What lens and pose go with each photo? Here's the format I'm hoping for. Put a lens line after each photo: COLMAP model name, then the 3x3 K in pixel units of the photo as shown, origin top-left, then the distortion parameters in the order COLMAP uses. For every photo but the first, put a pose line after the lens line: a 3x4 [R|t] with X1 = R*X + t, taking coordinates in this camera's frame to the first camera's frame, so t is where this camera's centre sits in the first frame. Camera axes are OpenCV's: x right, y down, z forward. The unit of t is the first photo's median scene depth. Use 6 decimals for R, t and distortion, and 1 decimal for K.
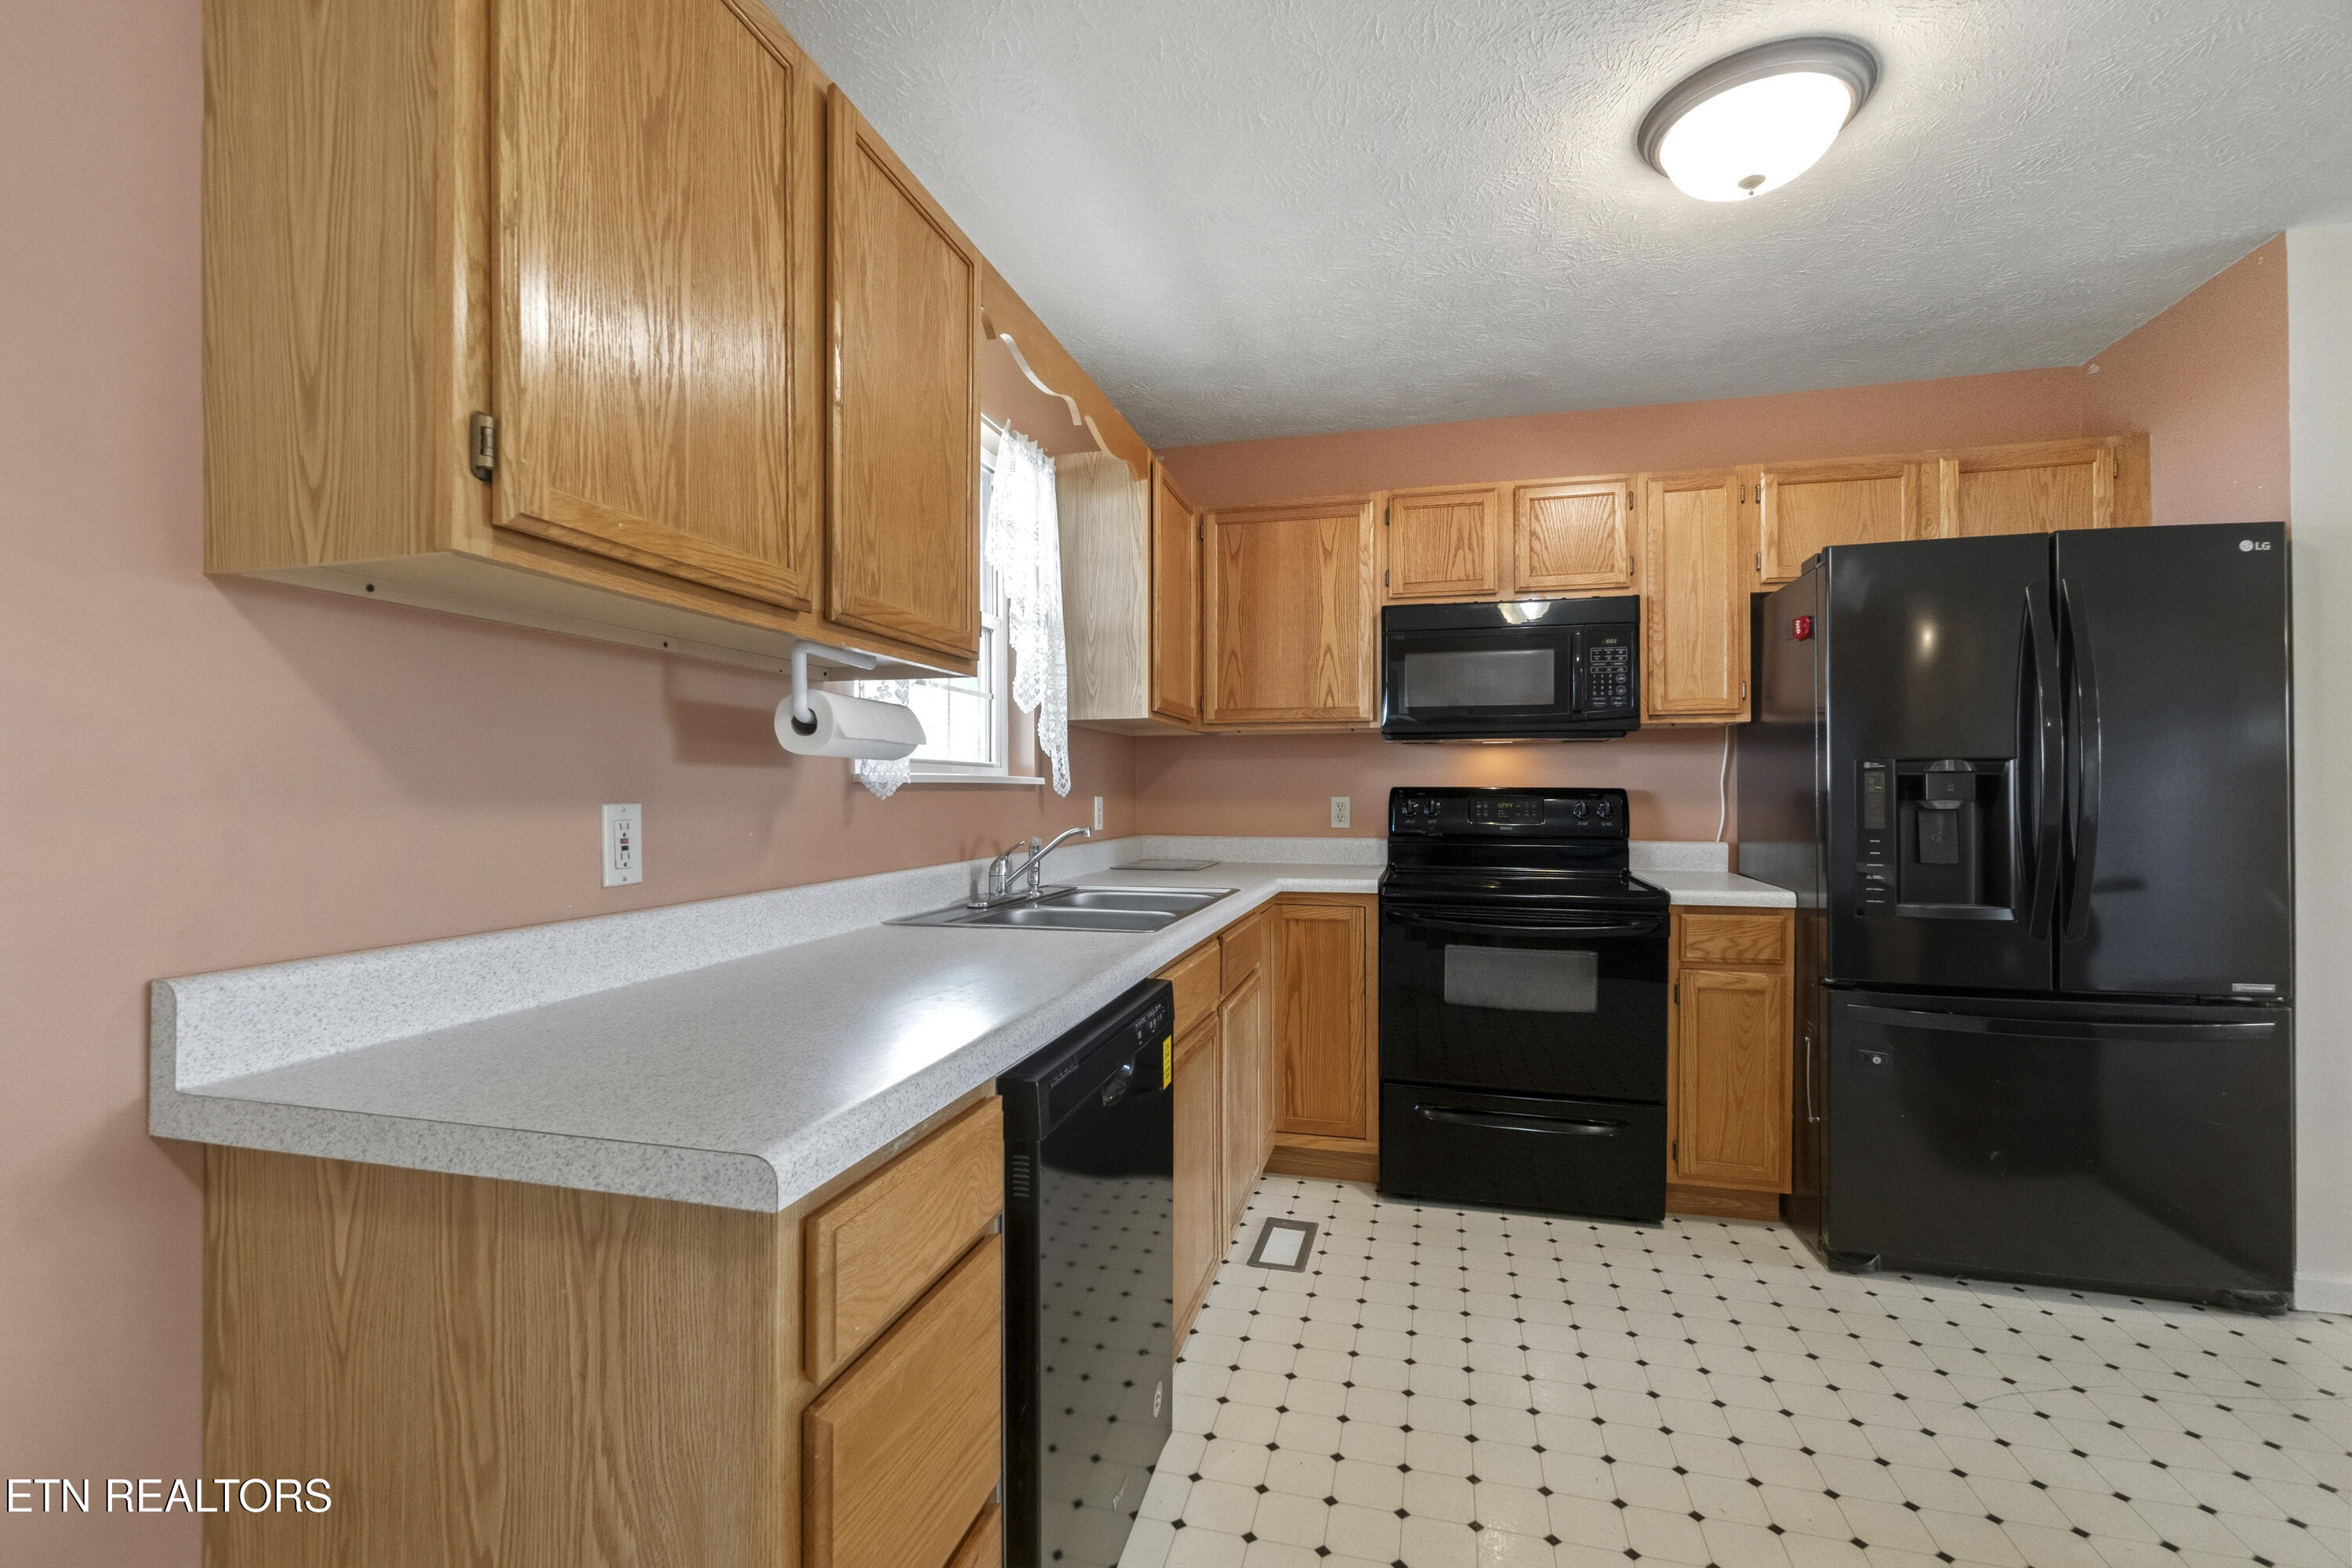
lens RADIAL K [[1016.9, 0, 1166.7], [0, 1016.9, 785.5], [0, 0, 1]] dist [-0.004633, 0.001873]
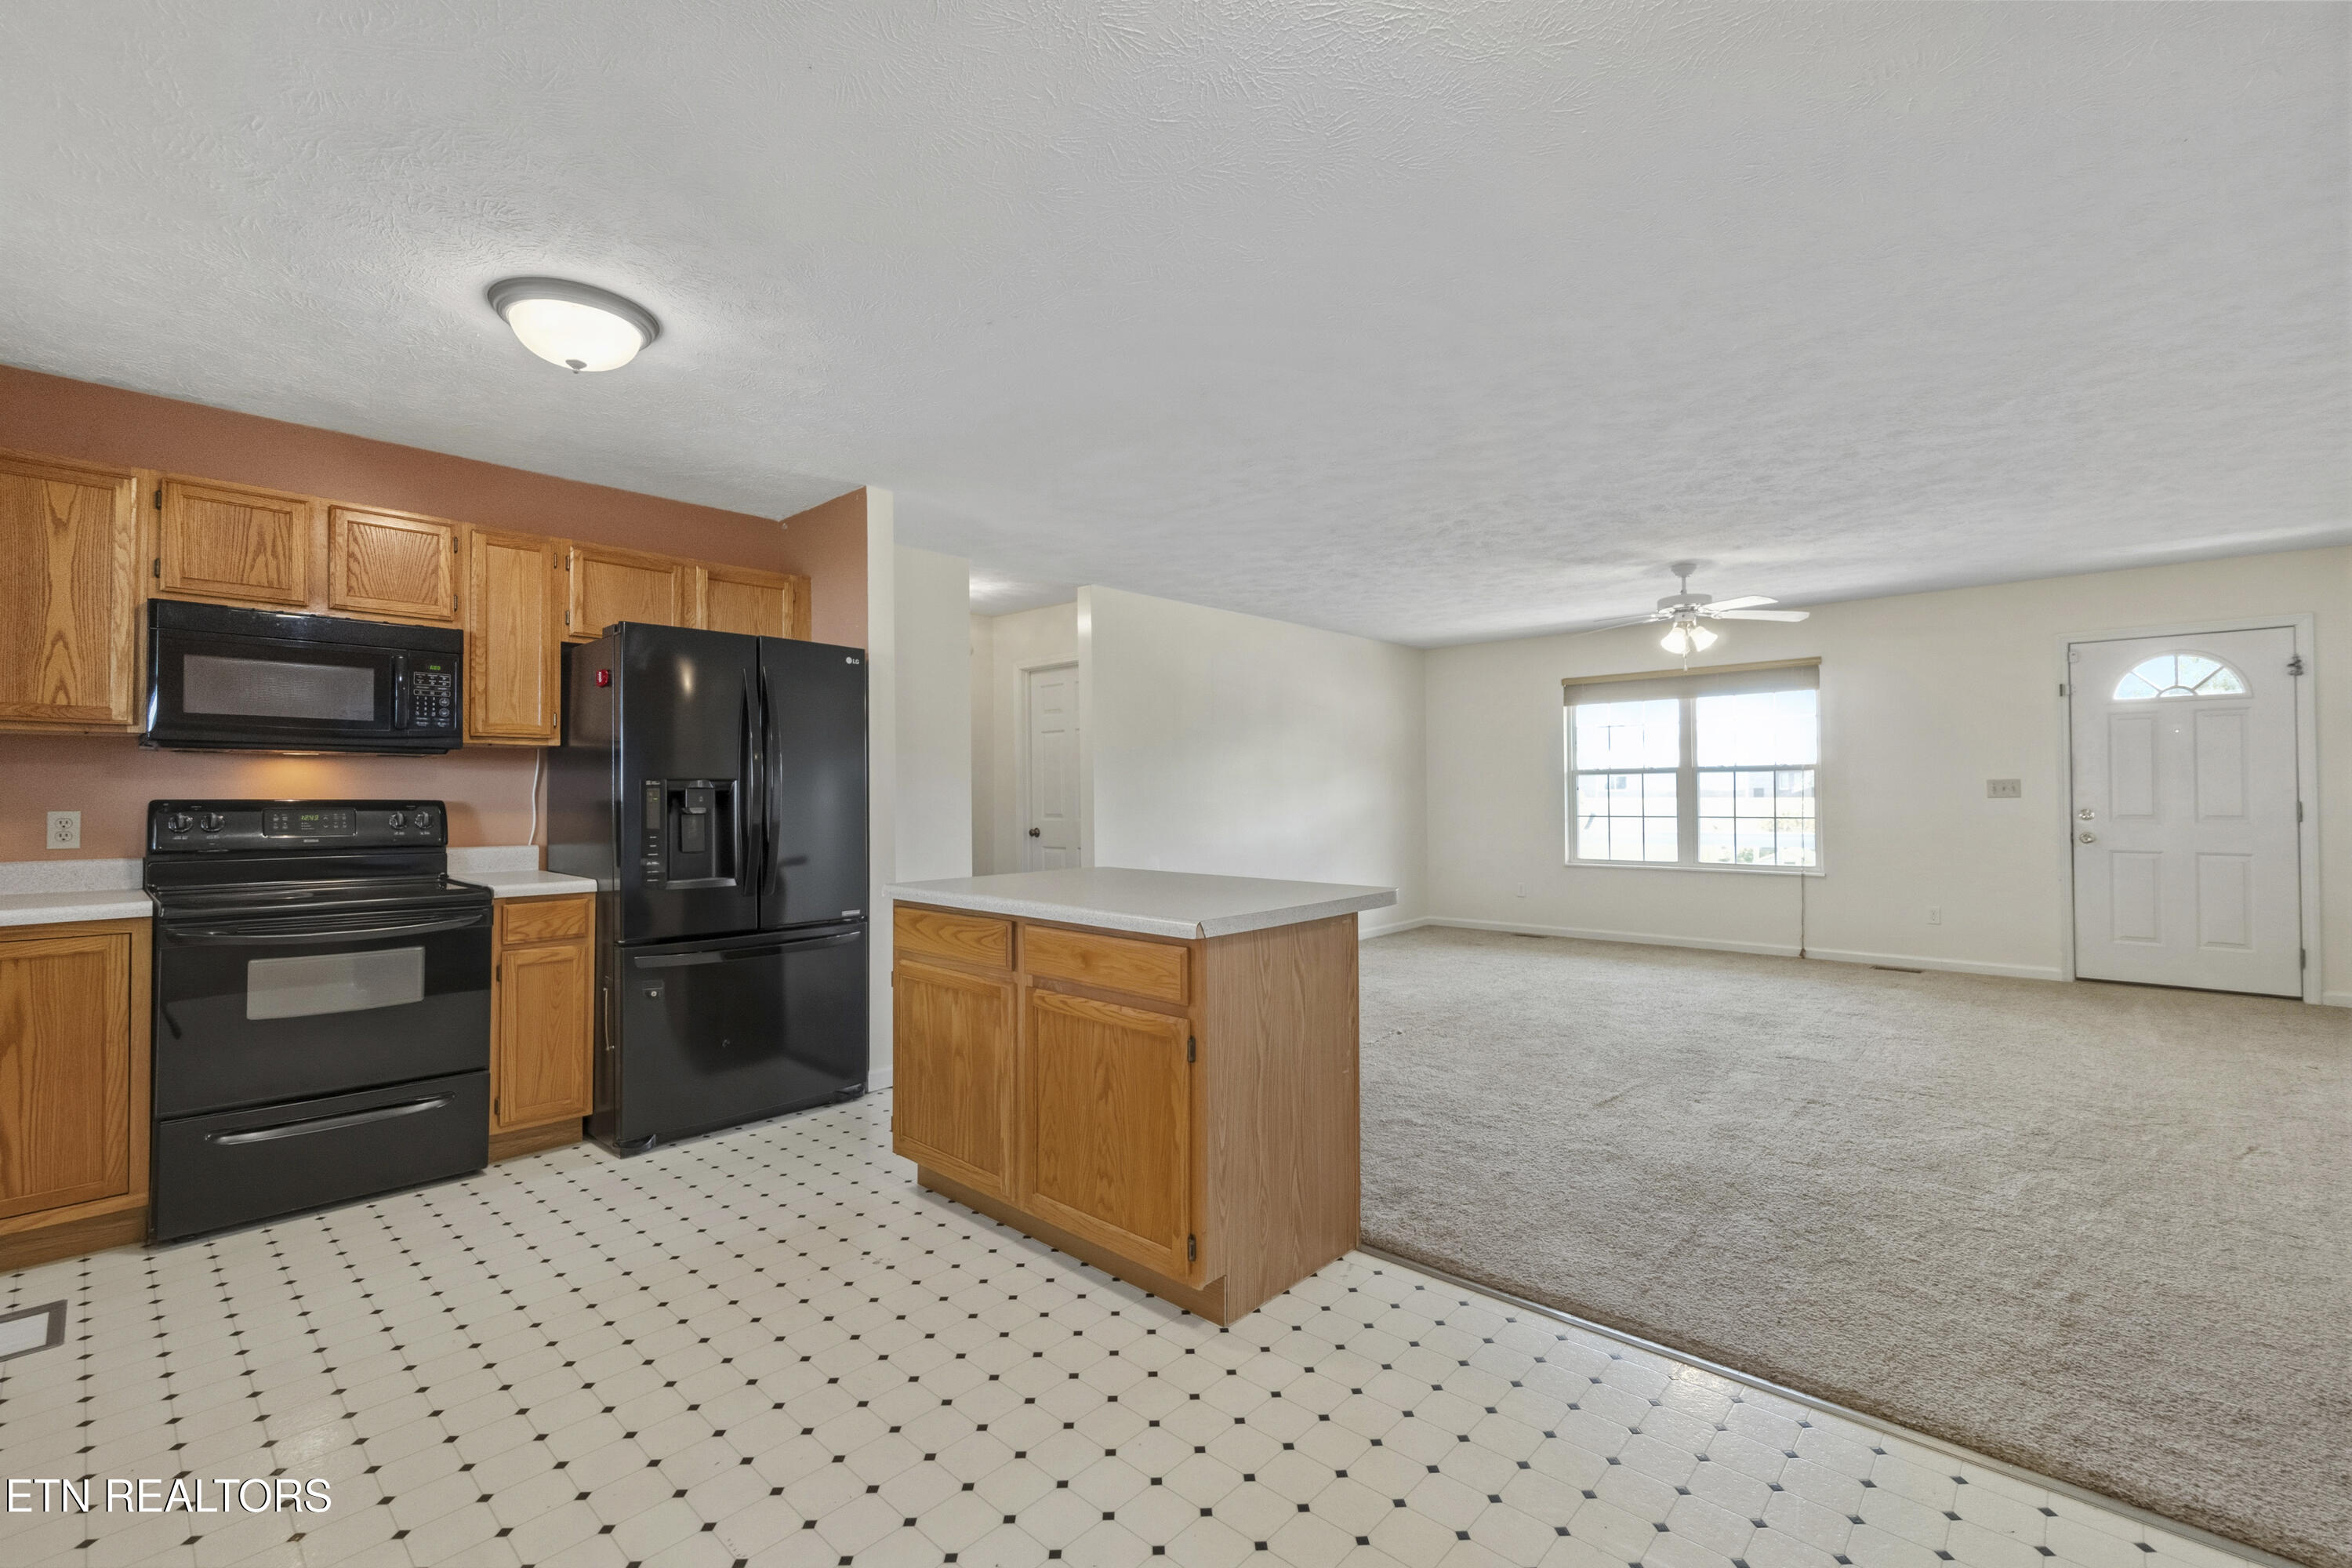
lens RADIAL K [[1016.9, 0, 1166.0], [0, 1016.9, 782.0], [0, 0, 1]] dist [-0.004633, 0.001873]
pose [[0.469758, 0.012034, 0.882713, -0.178010], [0.001367, 0.999896, -0.014359, -0.000113], [-0.882794, 0.007952, 0.469692, -0.242794]]
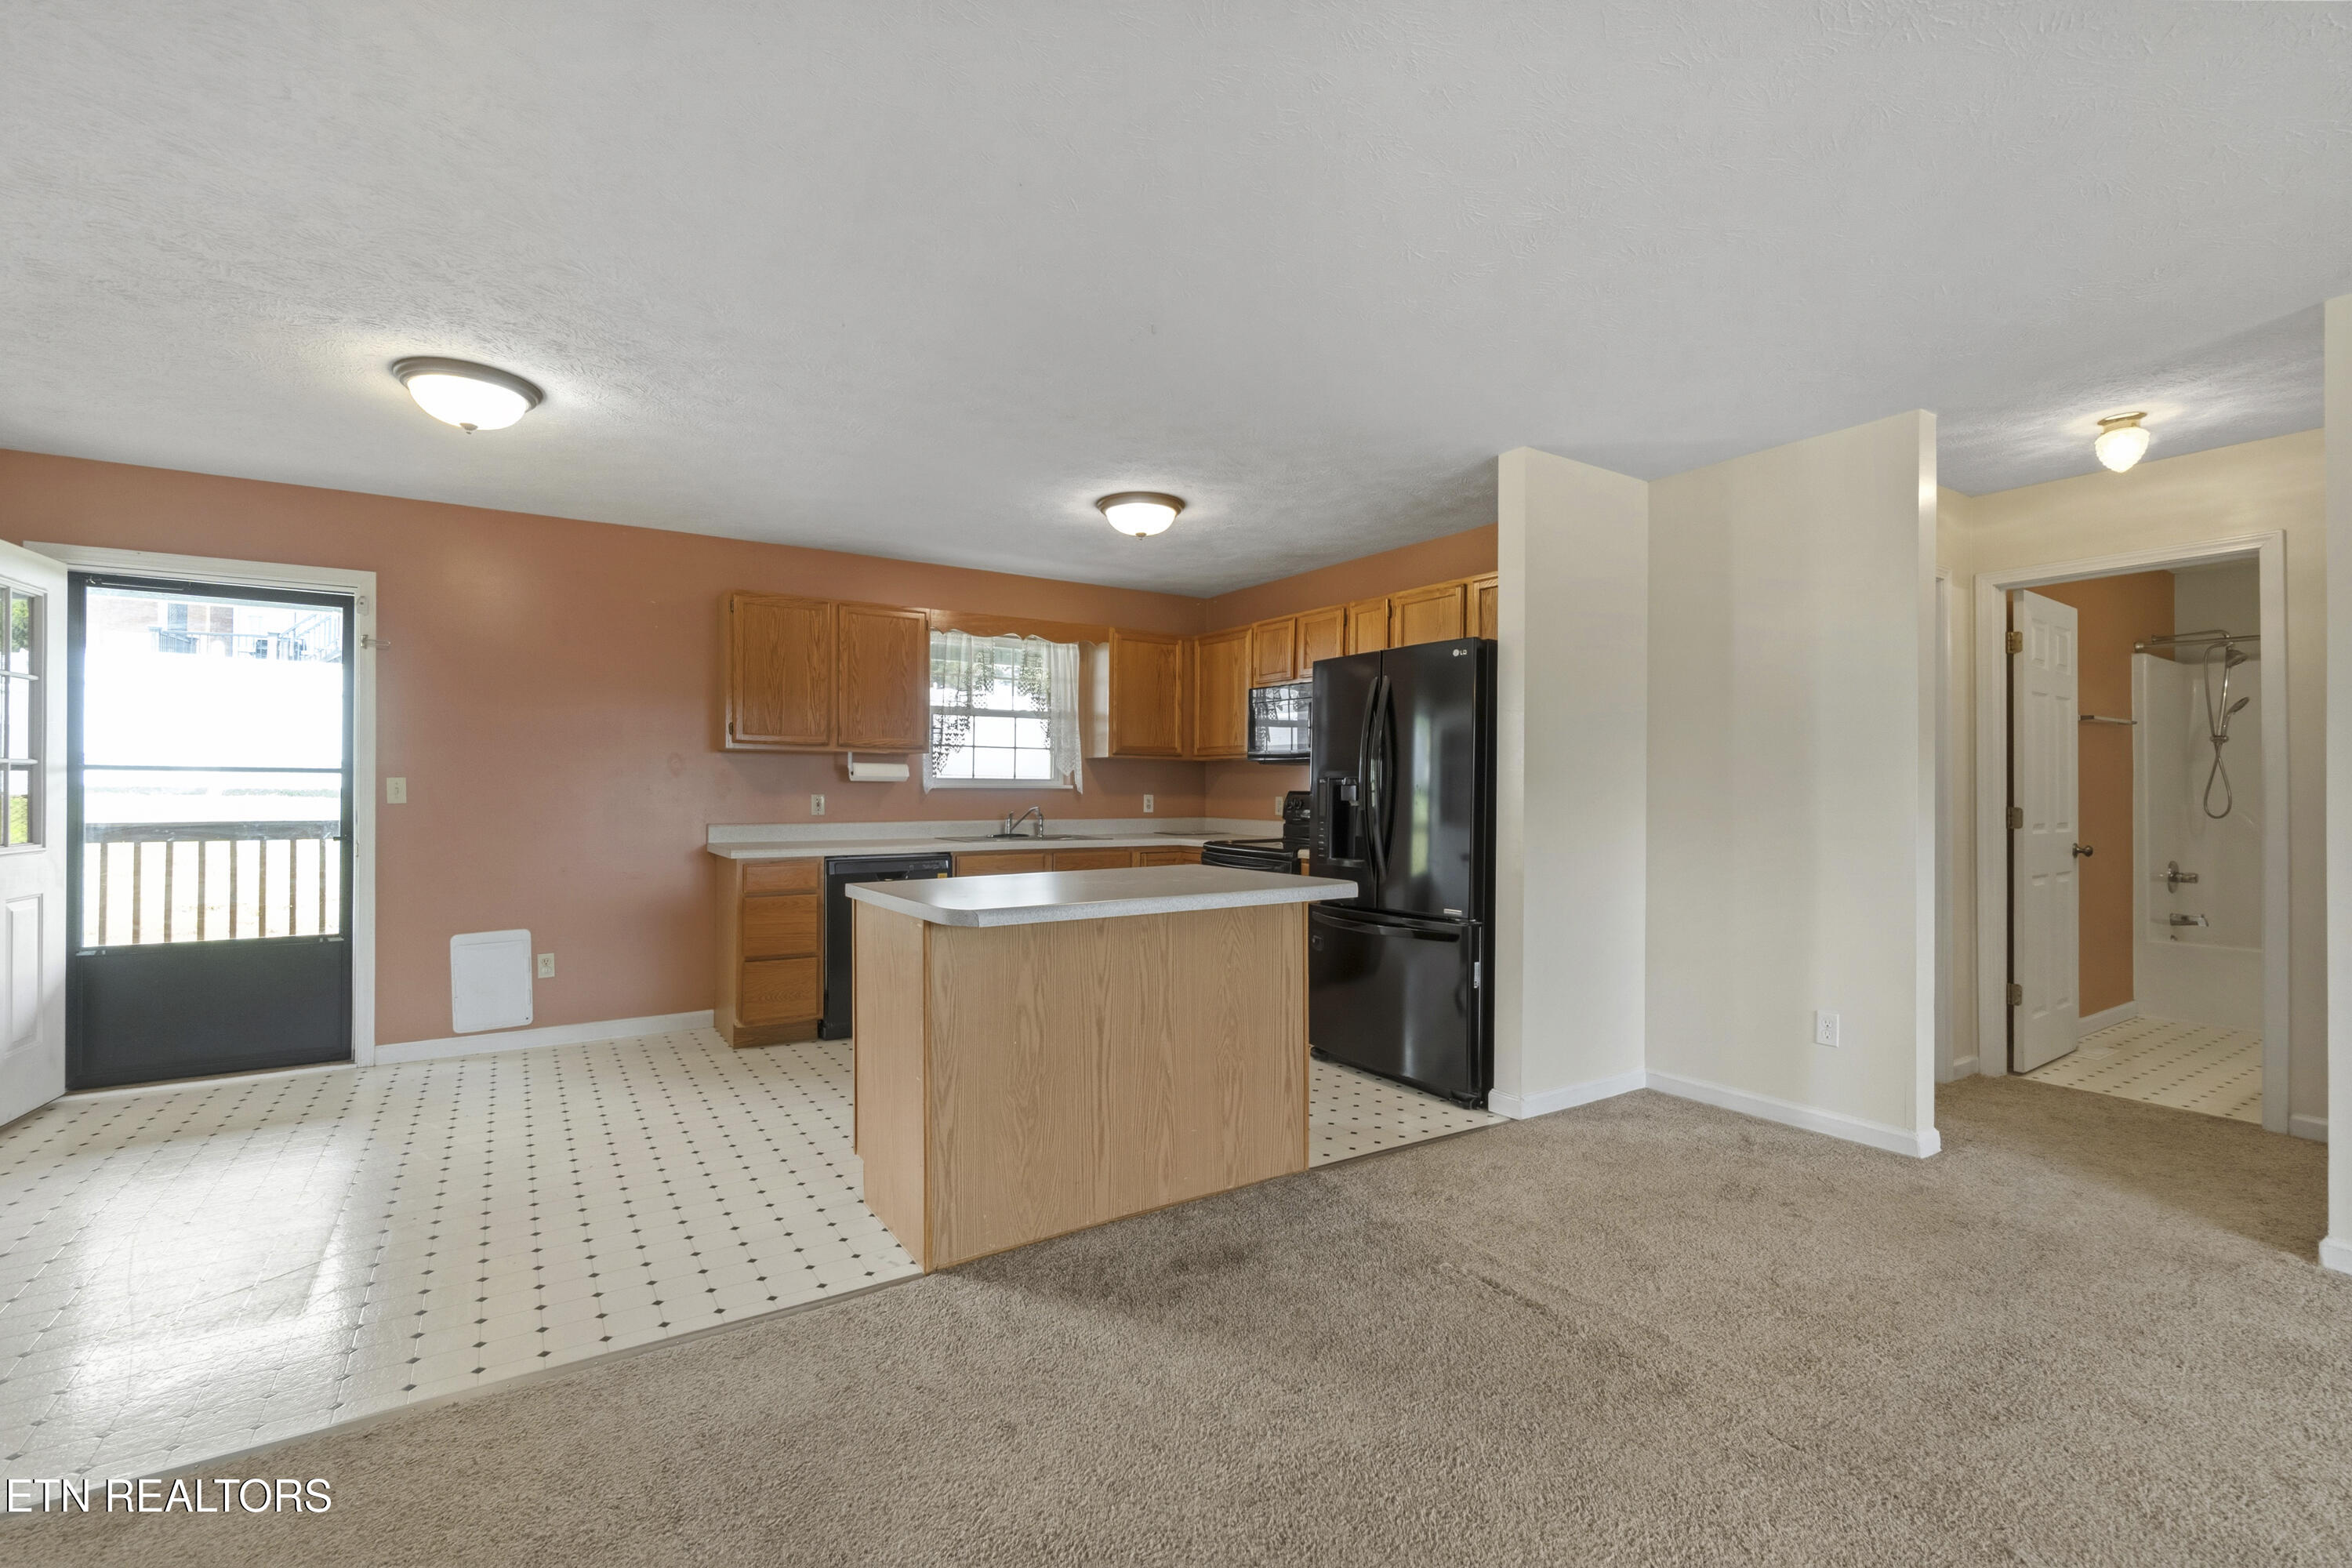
lens RADIAL K [[1016.9, 0, 1155.7], [0, 1016.9, 777.6], [0, 0, 1]] dist [-0.004633, 0.001873]
pose [[0.740115, -0.001264, -0.672479, 1.463969], [-0.003832, 0.999974, -0.006098, -0.012089], [0.672470, 0.007090, 0.740091, -0.475971]]
